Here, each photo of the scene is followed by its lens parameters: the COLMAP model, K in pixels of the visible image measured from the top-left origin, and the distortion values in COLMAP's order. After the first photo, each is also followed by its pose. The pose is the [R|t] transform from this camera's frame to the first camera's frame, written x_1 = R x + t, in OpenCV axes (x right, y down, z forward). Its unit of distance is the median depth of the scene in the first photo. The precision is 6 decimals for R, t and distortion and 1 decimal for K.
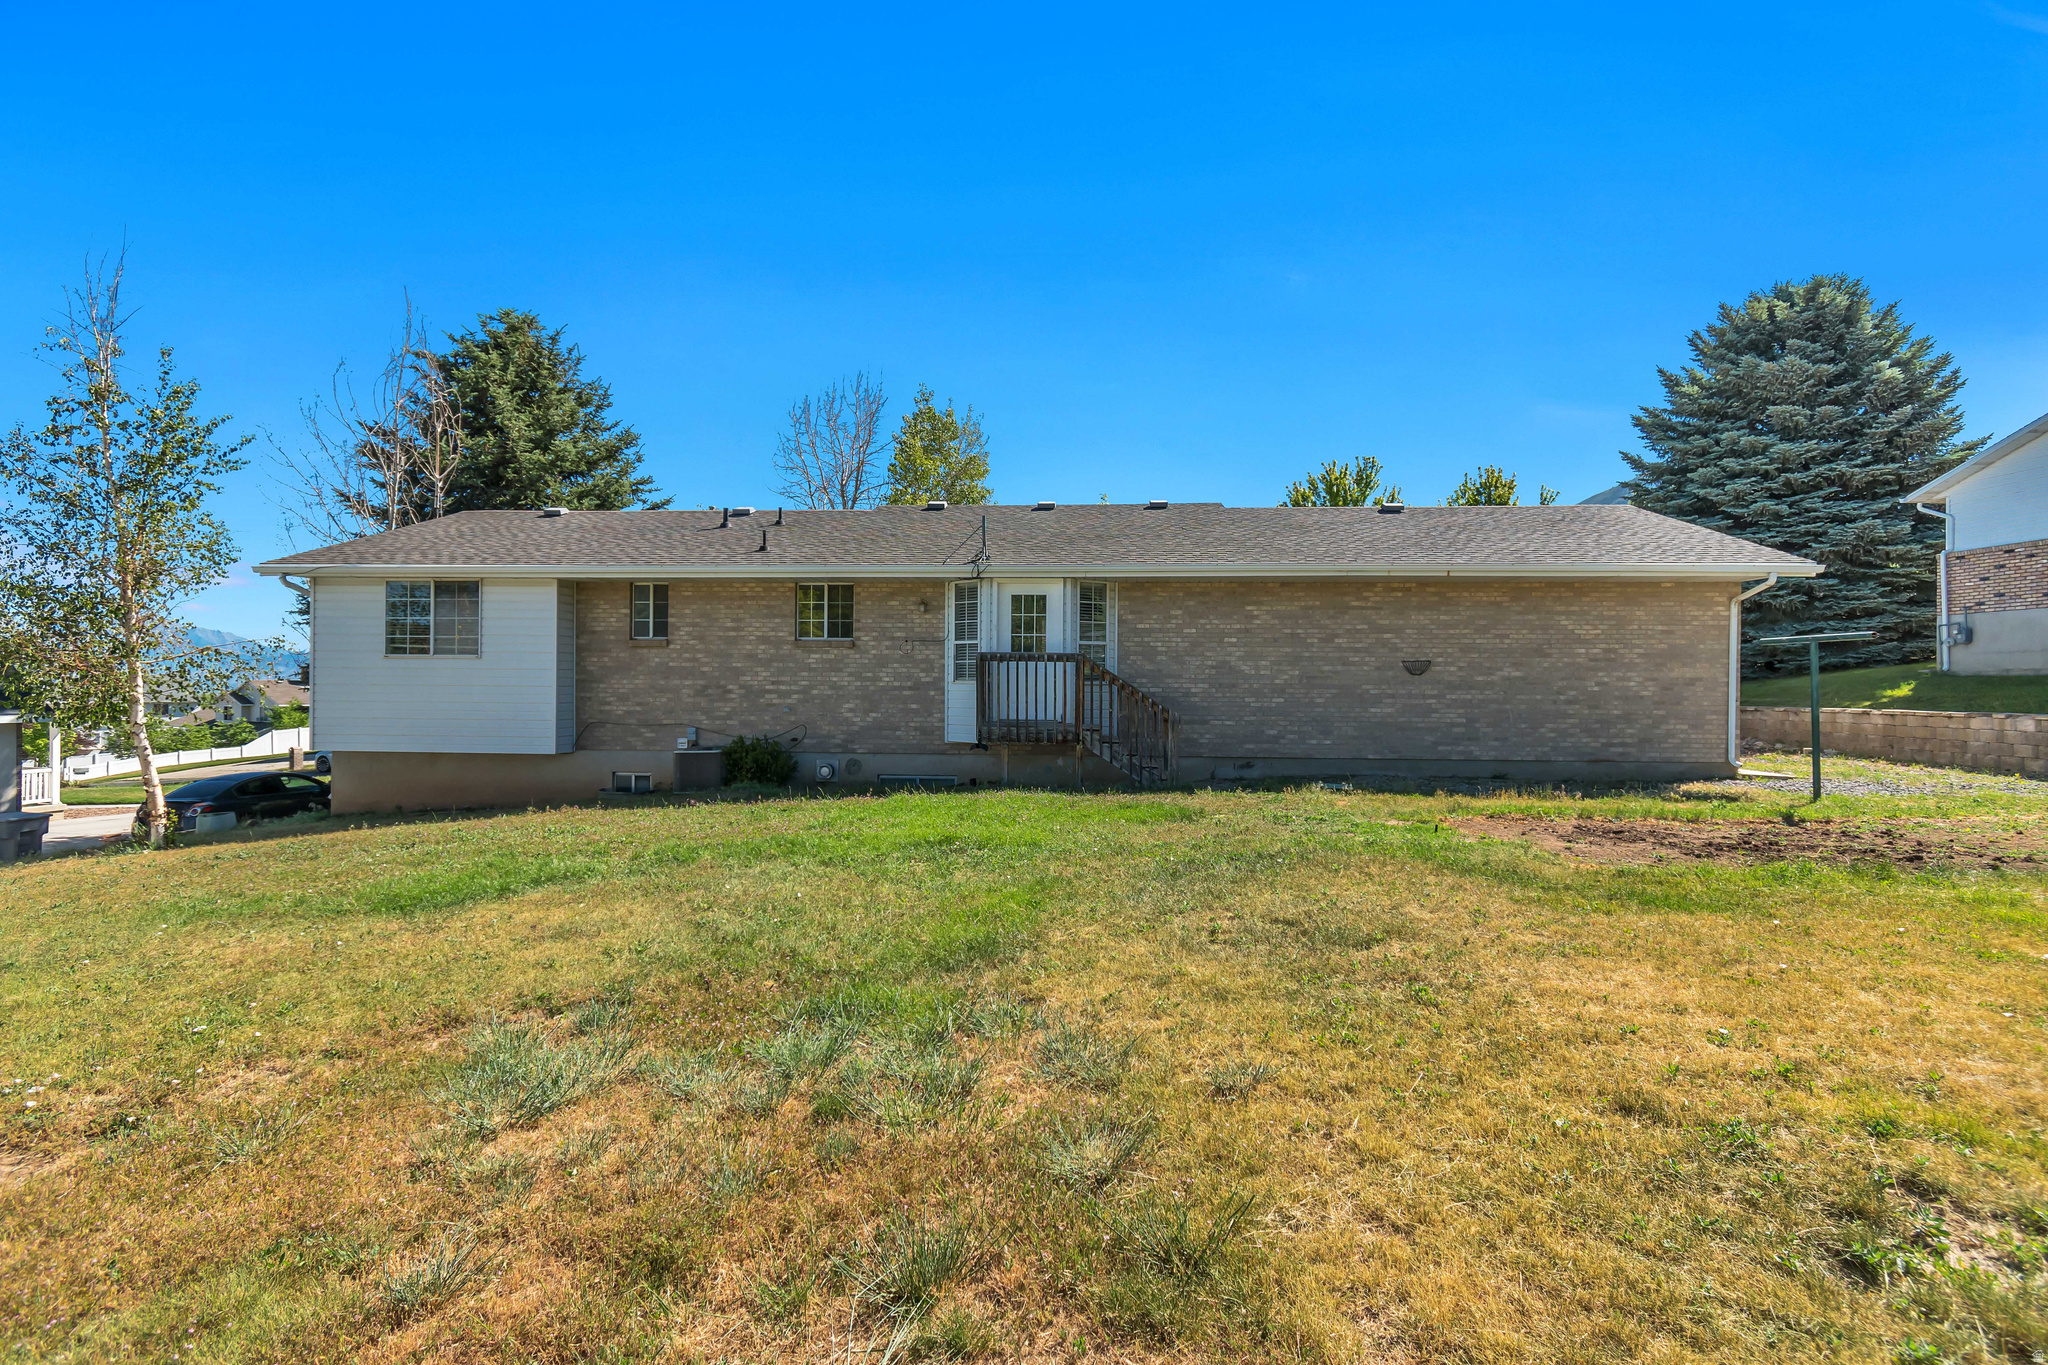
lens RADIAL K [[983.4, 0, 1024.0], [0, 983.4, 682.2], [0, 0, 1]] dist [0.003386, 0.000425]
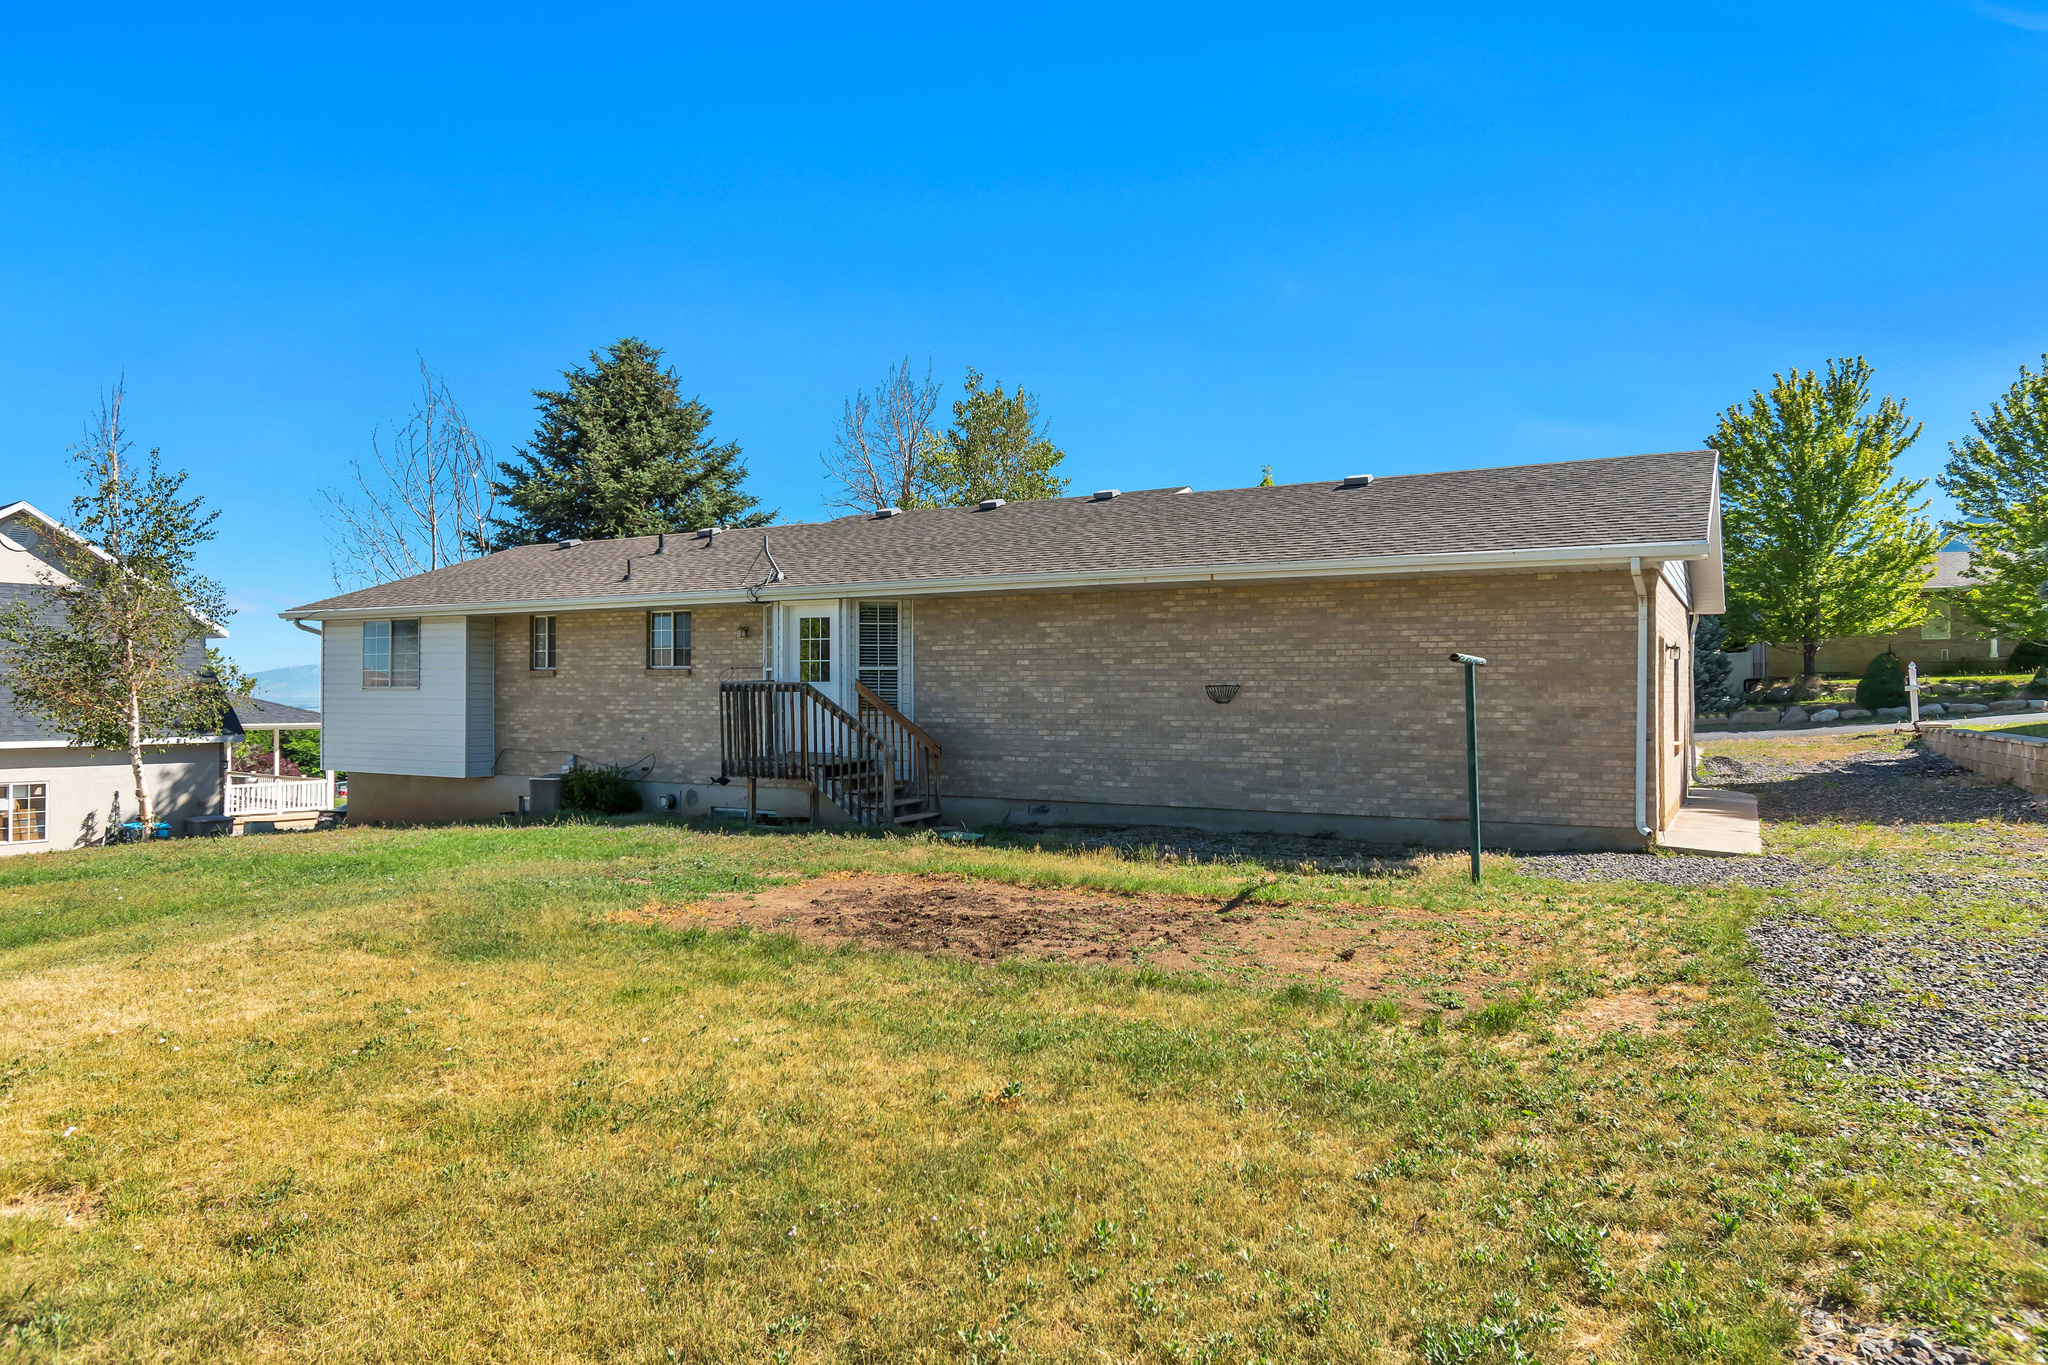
lens RADIAL K [[1236.6, 0, 1024.2], [0, 1236.6, 686.1], [0, 0, 1]] dist [0.005462, 0.000407]
pose [[0.908815, -0.008153, -0.417120, 0.659786], [0.005414, 0.999955, -0.007750, -0.014035], [0.417165, 0.004785, 0.908818, 0.022566]]
